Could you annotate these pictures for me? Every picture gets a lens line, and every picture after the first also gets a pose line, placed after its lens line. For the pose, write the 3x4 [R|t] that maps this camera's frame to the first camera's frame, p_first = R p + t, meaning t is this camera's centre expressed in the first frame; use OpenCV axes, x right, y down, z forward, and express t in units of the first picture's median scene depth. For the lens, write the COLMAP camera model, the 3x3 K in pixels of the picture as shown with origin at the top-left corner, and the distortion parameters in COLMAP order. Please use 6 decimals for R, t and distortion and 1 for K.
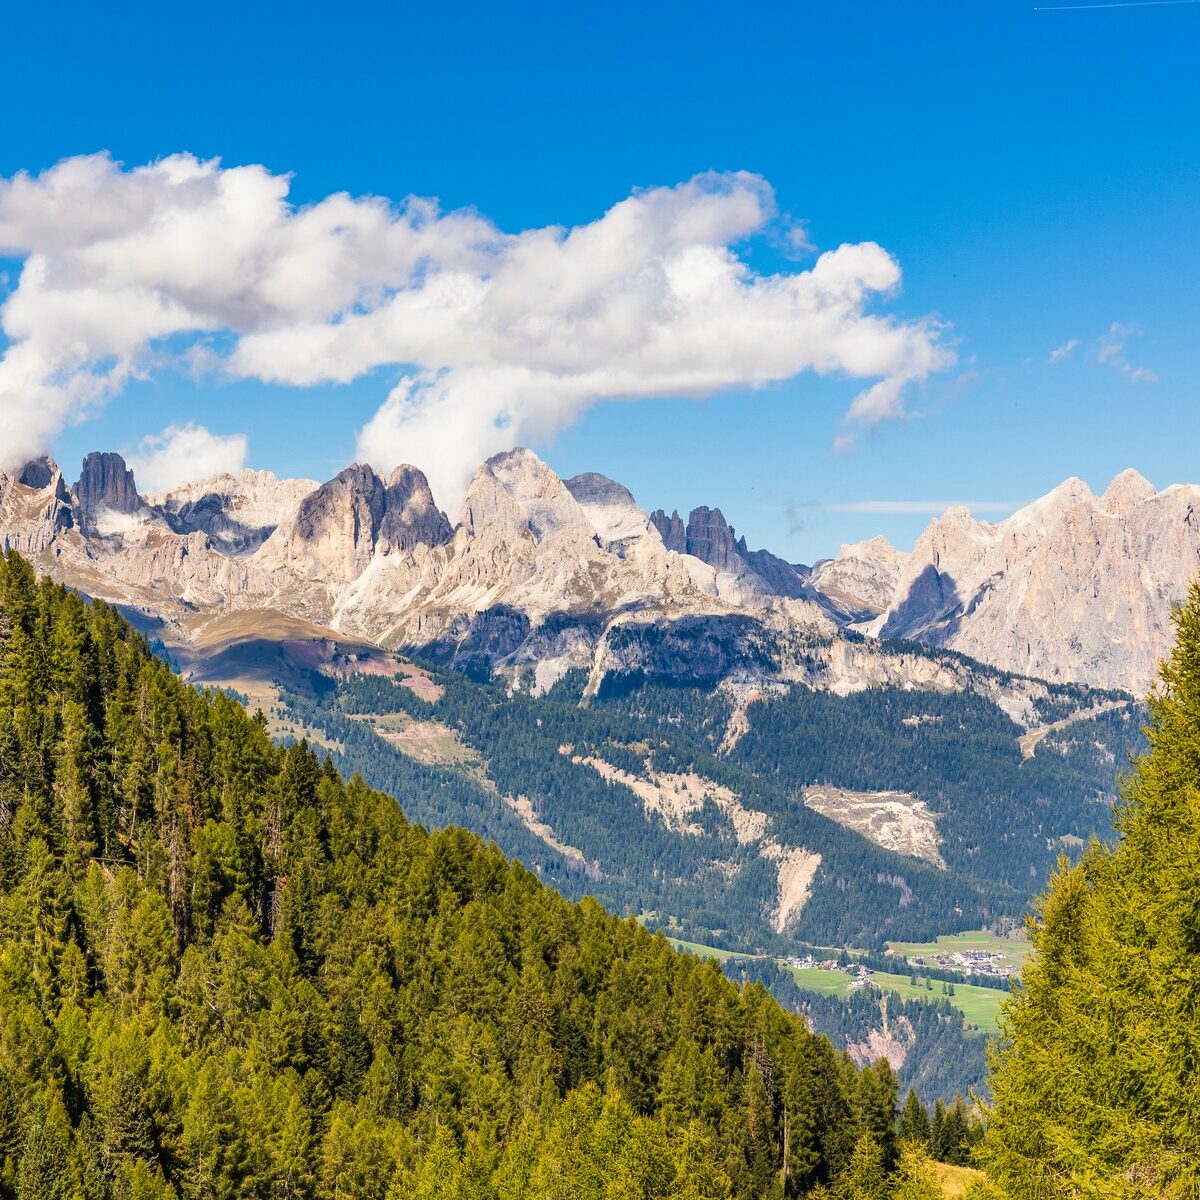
lens RADIAL K [[3609.1, 0, 600.0], [0, 3609.1, 600.0], [0, 0, 1]] dist [0.041745, 0.605758]
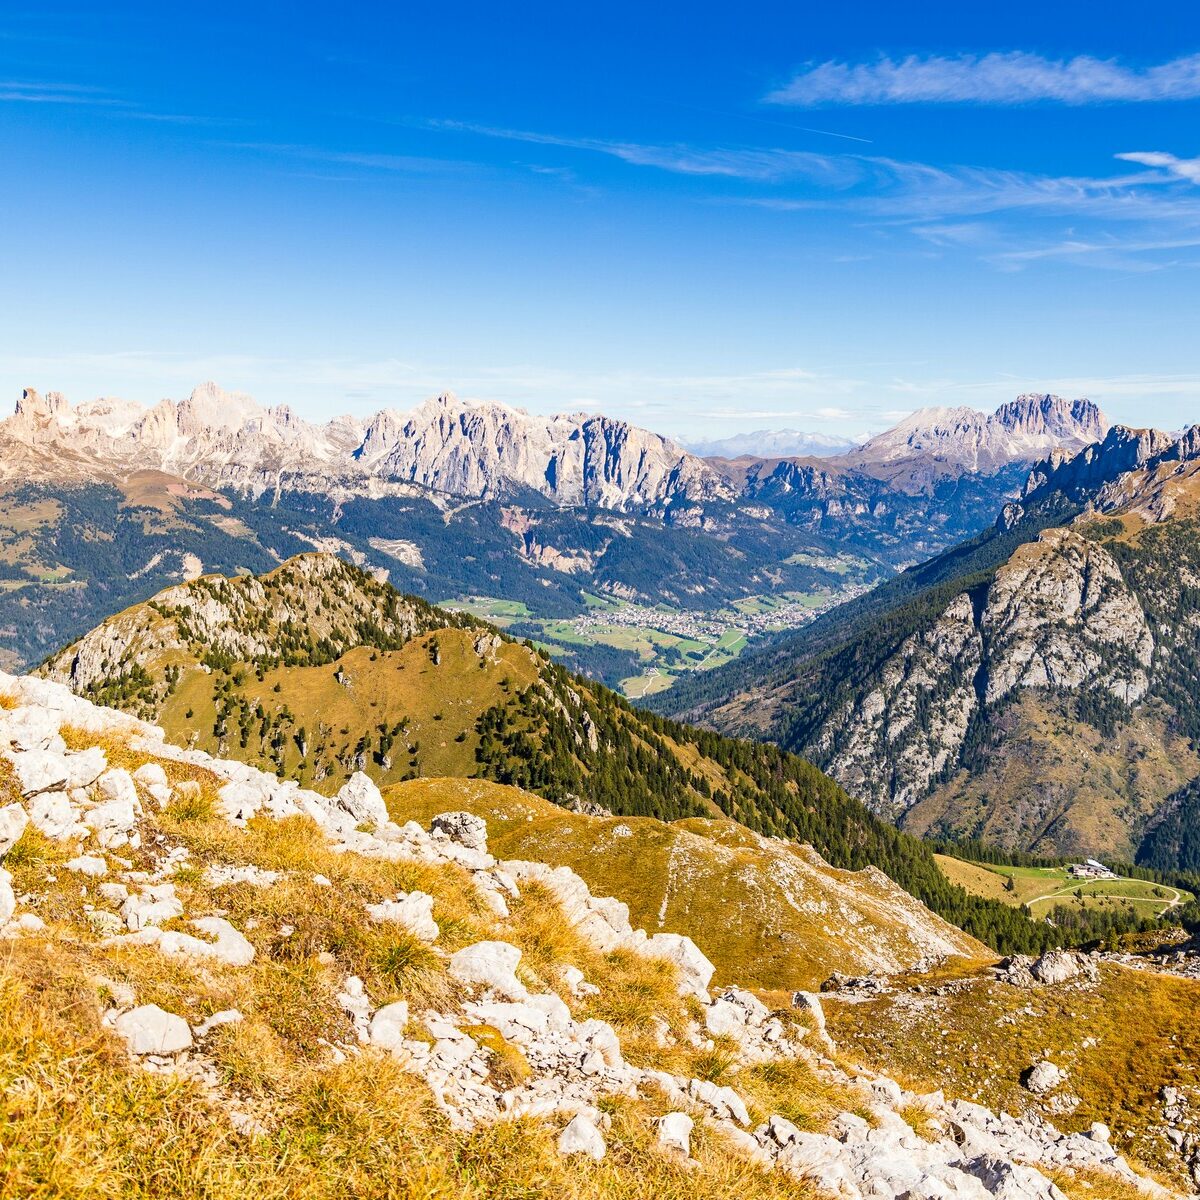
lens RADIAL K [[1543.1, 0, 600.0], [0, 1543.1, 600.0], [0, 0, 1]] dist [0.027505, -0.025780]
pose [[0.954356, -0.020964, 0.297936, -0.112285], [-0.020960, 0.990373, 0.136825, -0.057820], [-0.297936, -0.136825, 0.944729, -0.114939]]
